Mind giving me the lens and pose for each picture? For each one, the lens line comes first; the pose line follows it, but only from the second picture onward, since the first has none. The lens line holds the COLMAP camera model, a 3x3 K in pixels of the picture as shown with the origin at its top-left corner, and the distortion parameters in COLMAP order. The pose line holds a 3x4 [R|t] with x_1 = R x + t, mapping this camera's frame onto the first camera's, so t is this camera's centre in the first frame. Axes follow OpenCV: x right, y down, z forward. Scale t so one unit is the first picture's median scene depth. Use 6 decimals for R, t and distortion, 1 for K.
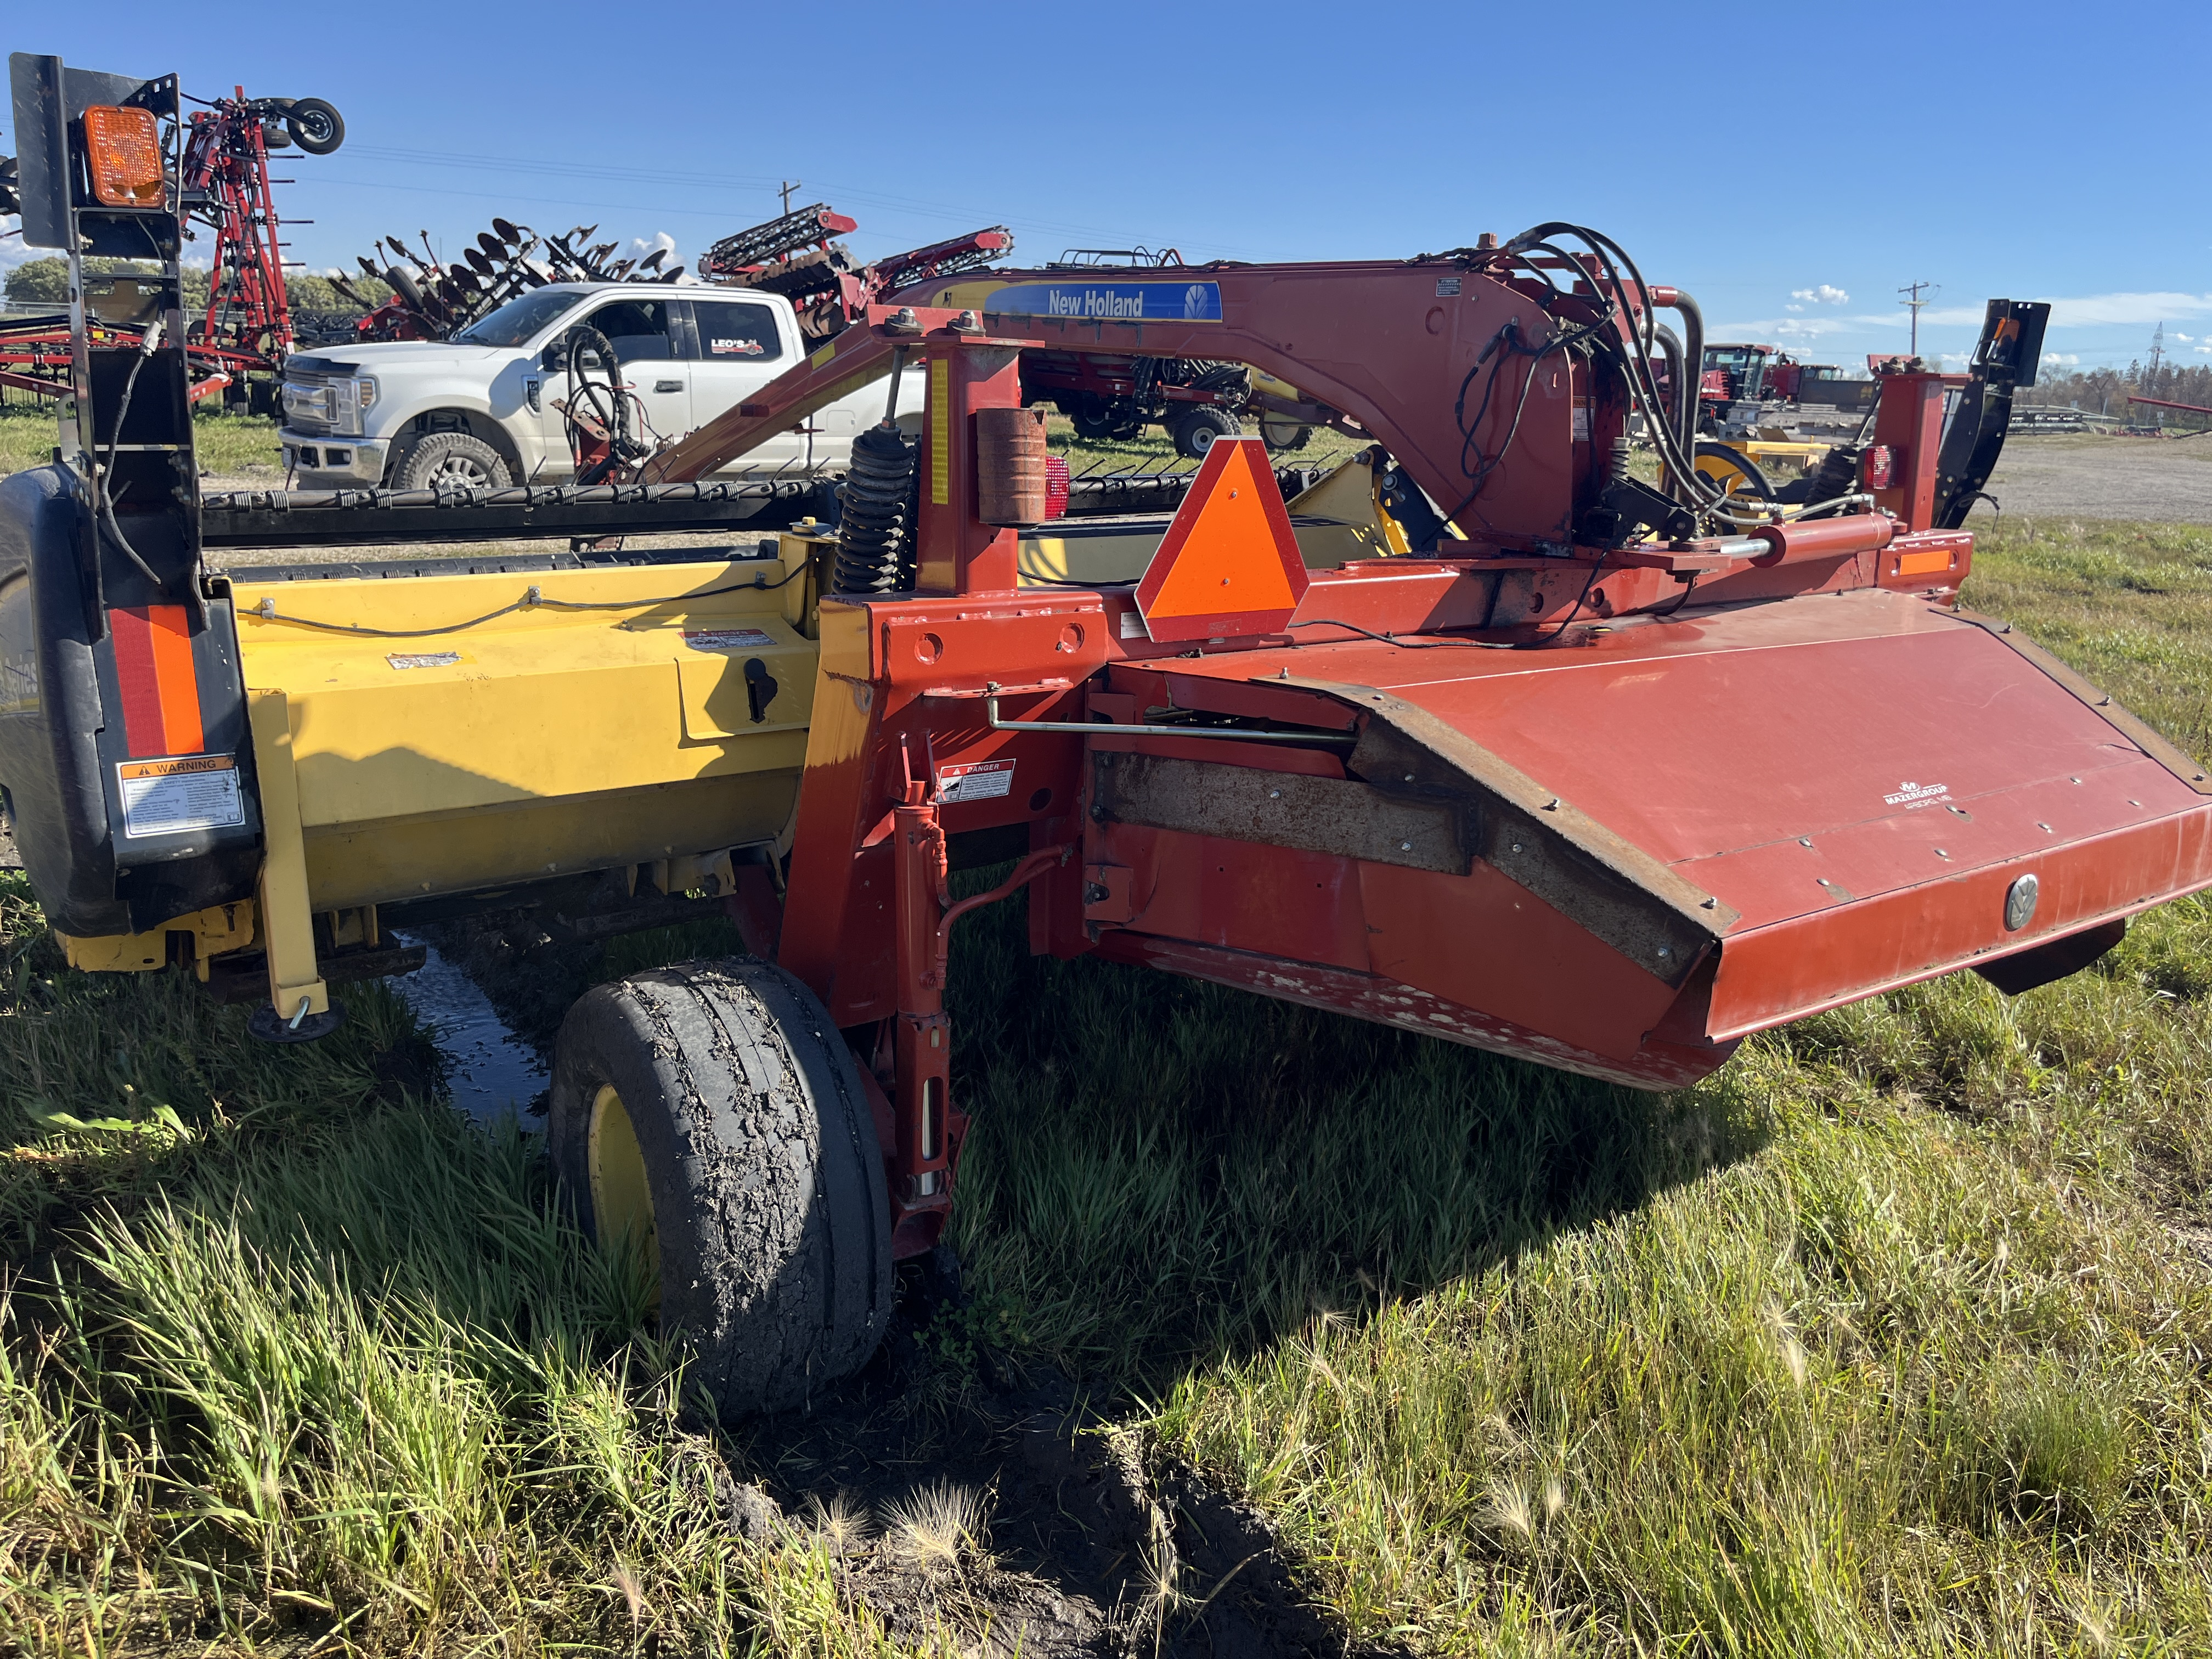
lens RADIAL K [[1684.0, 0, 1101.3], [0, 1684.0, 830.2], [0, 0, 1]] dist [0.059694, -0.090278]
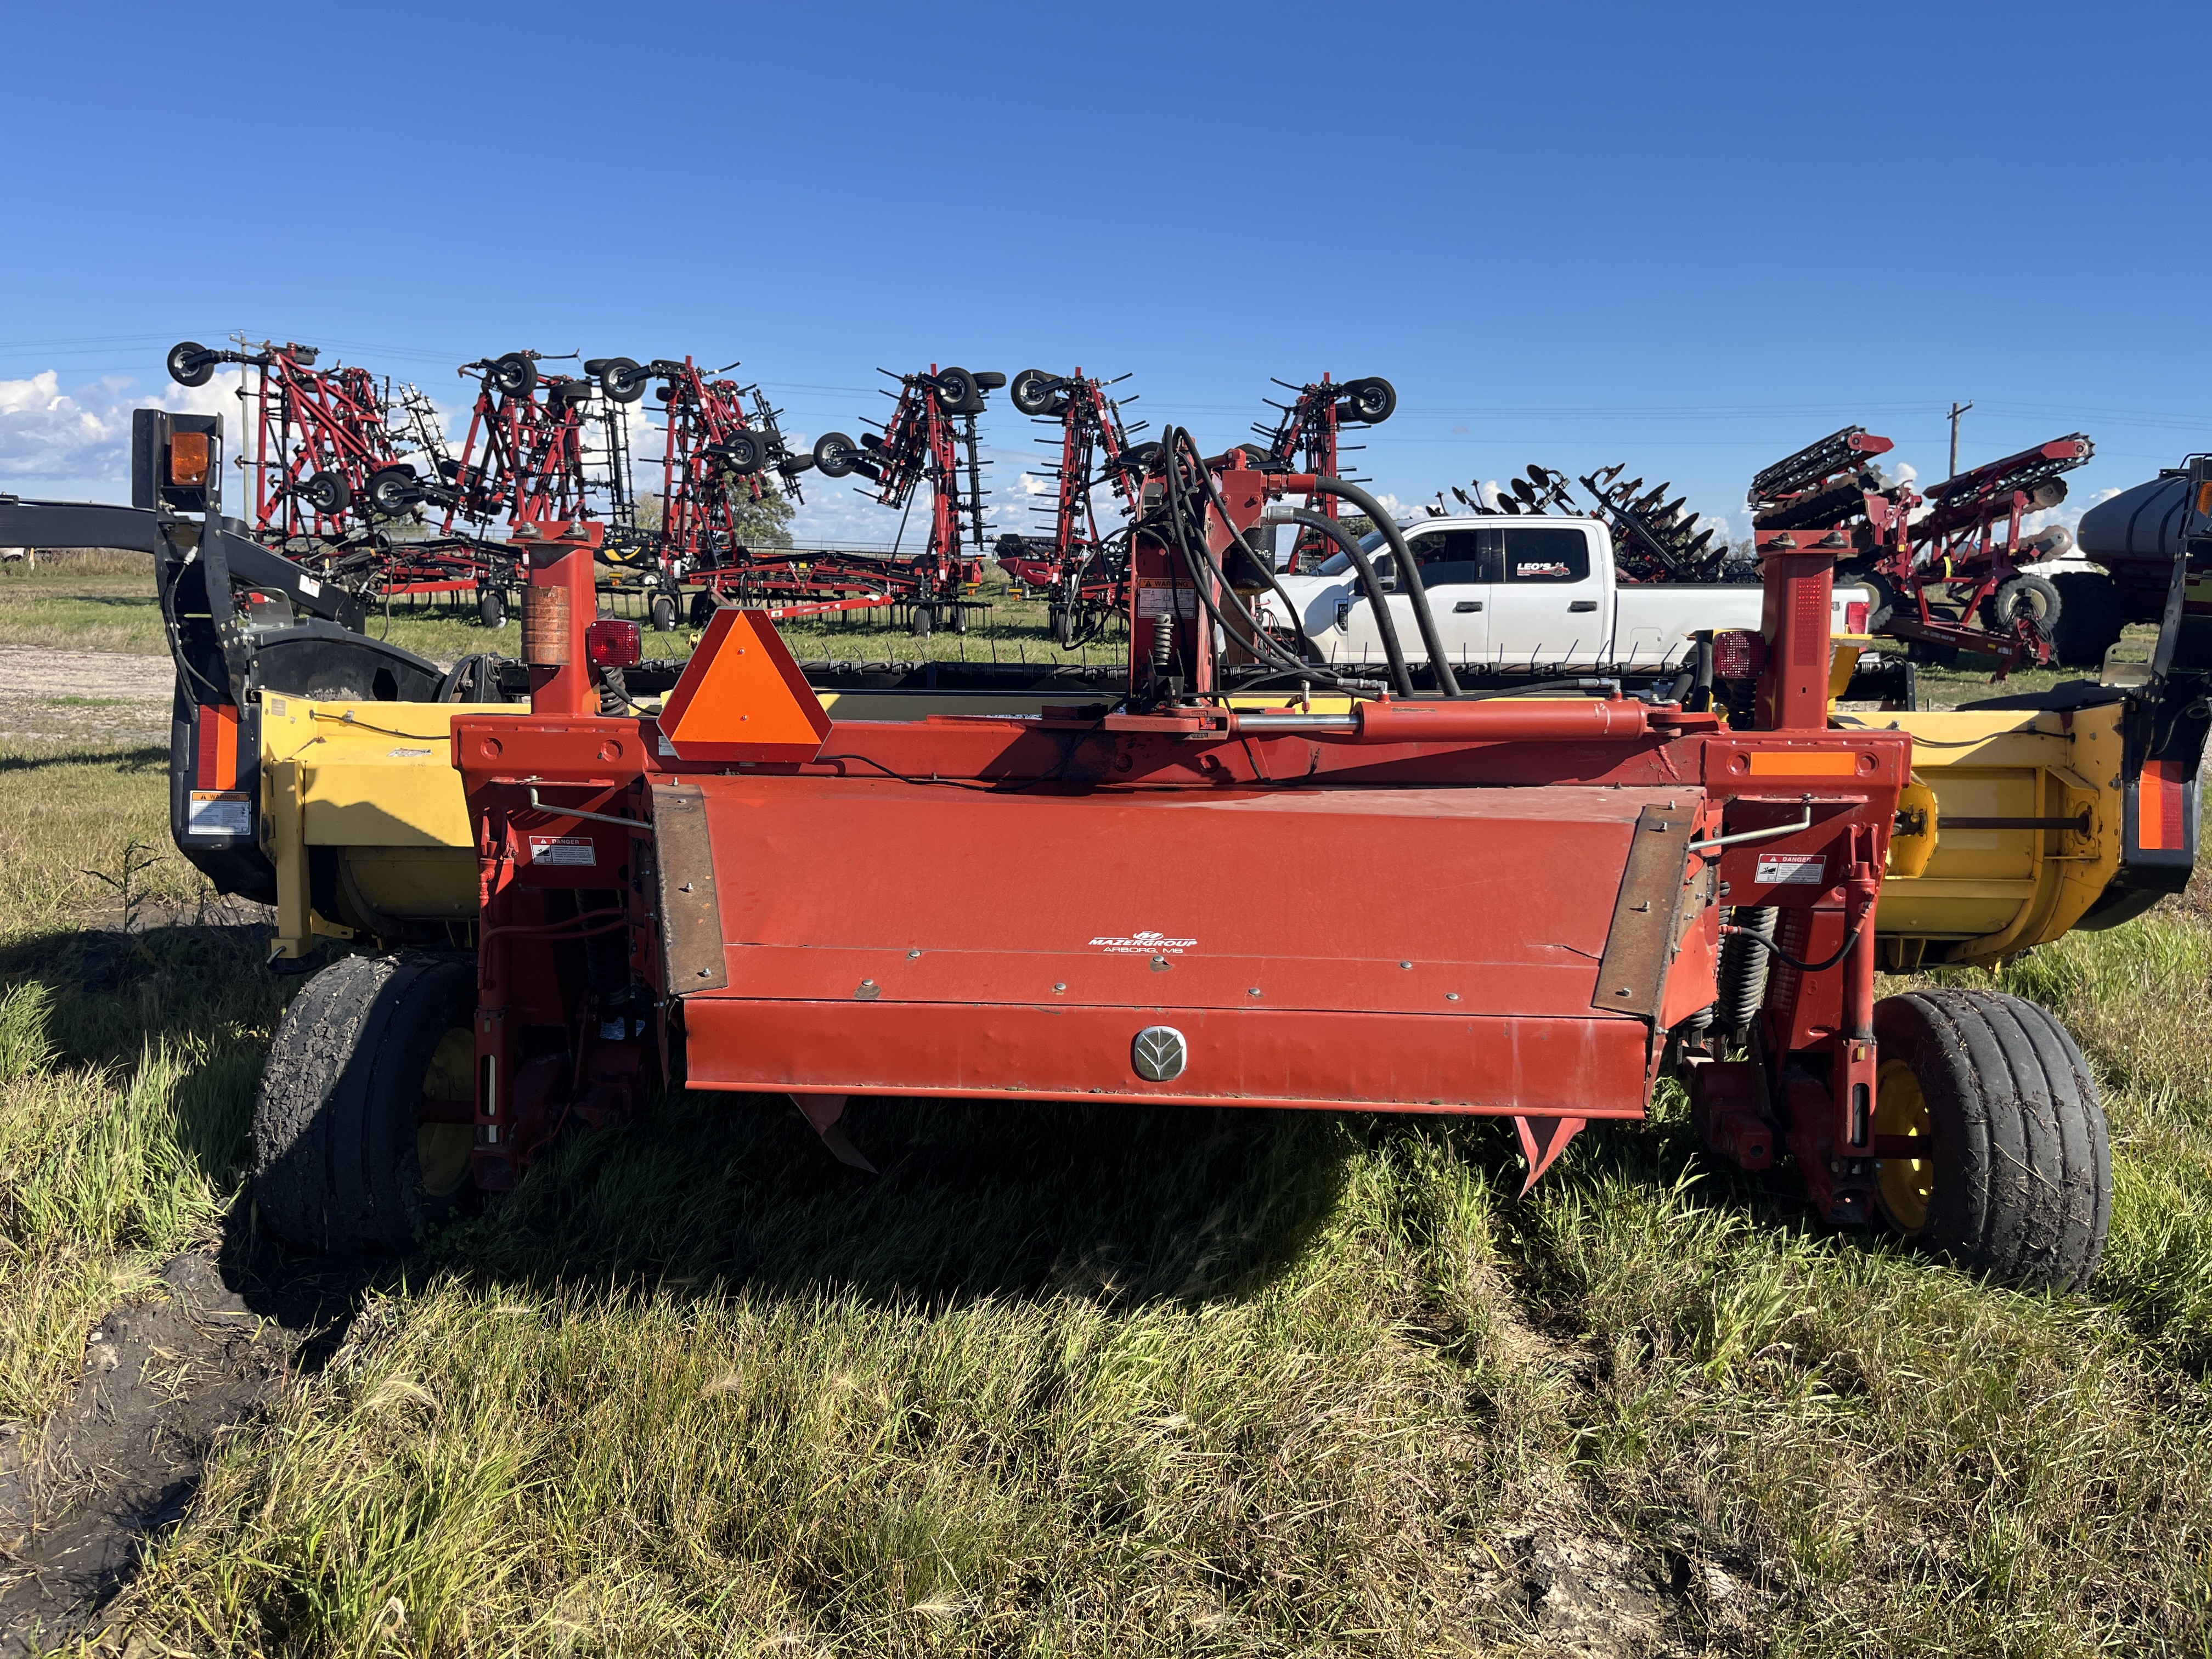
lens RADIAL K [[1695.9, 0, 1118.0], [0, 1695.9, 847.7], [0, 0, 1]] dist [0.021326, -0.000430]
pose [[0.774179, 0.075969, -0.628391, 1.134827], [-0.152964, 0.985801, -0.069274, -0.004759], [0.614205, 0.149752, 0.774807, 0.197630]]
